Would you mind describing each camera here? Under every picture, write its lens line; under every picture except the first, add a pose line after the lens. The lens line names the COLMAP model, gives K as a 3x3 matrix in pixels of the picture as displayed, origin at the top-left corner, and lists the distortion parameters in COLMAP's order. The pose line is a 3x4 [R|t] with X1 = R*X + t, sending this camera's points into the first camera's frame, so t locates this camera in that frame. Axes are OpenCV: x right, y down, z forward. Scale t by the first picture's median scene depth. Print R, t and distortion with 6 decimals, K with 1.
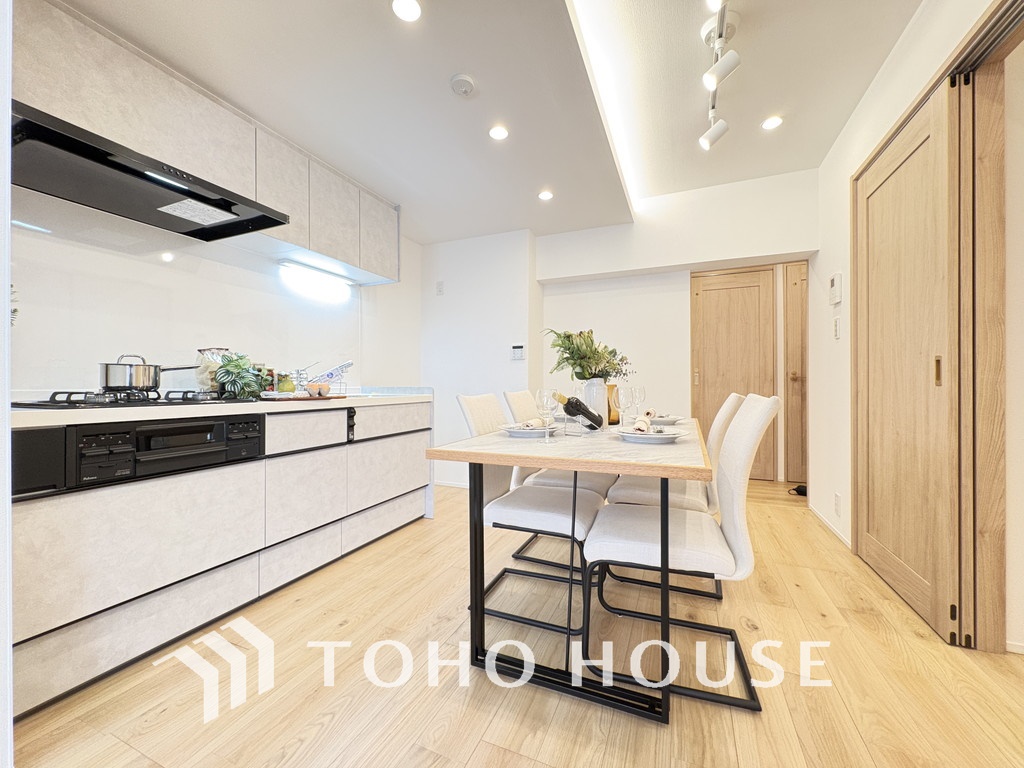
lens RADIAL K [[407.5, 0, 511.0], [0, 407.5, 383.5], [0, 0, 1]] dist [0.001391, 0.000723]
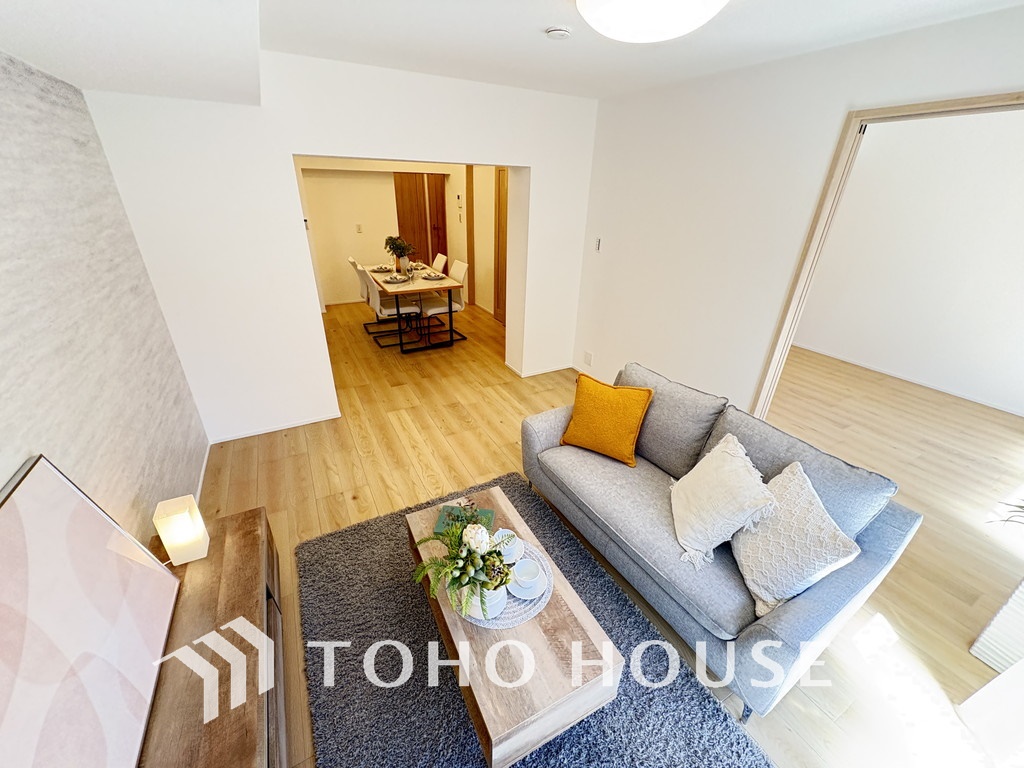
lens RADIAL K [[407.5, 0, 511.0], [0, 407.5, 383.5], [0, 0, 1]] dist [0.001391, 0.000723]
pose [[0.619078, -0.328697, 0.713233, -1.498076], [-0.027242, 0.898660, 0.437798, -0.437837], [-0.784857, -0.290461, 0.547386, -1.200957]]
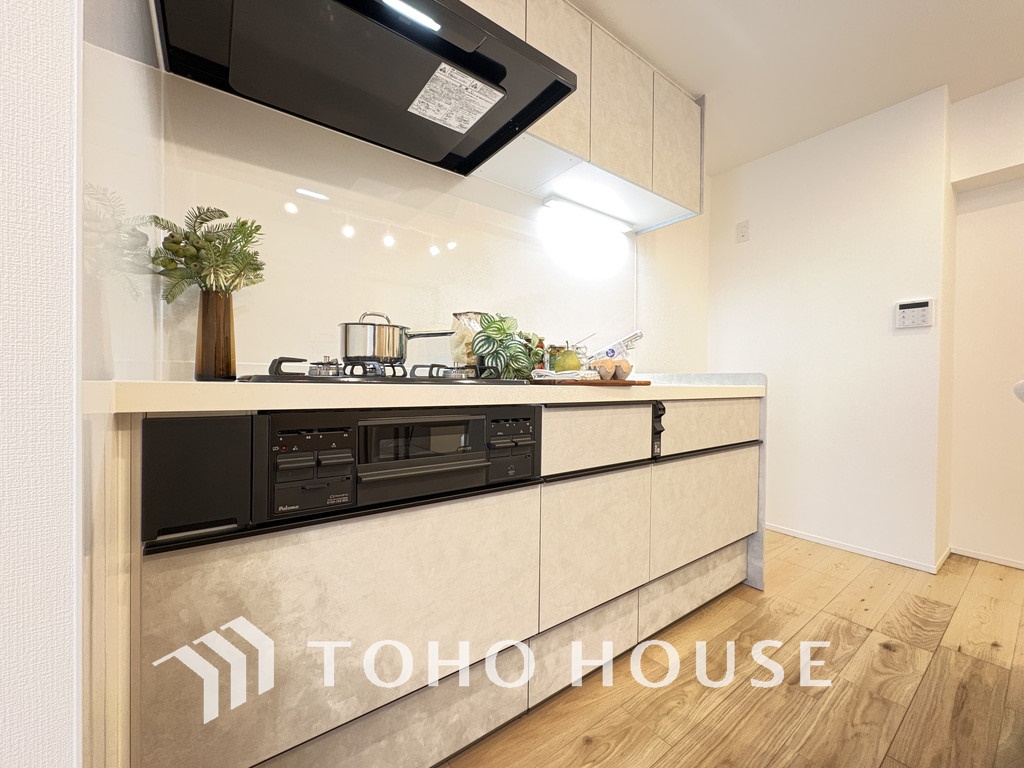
lens RADIAL K [[407.5, 0, 511.0], [0, 407.5, 383.5], [0, 0, 1]] dist [0.001391, 0.000723]
pose [[0.863120, 0.015752, -0.504753, -0.330683], [-0.012435, 0.999873, 0.009940, 0.035789], [0.504845, -0.002303, 0.863207, 0.452895]]
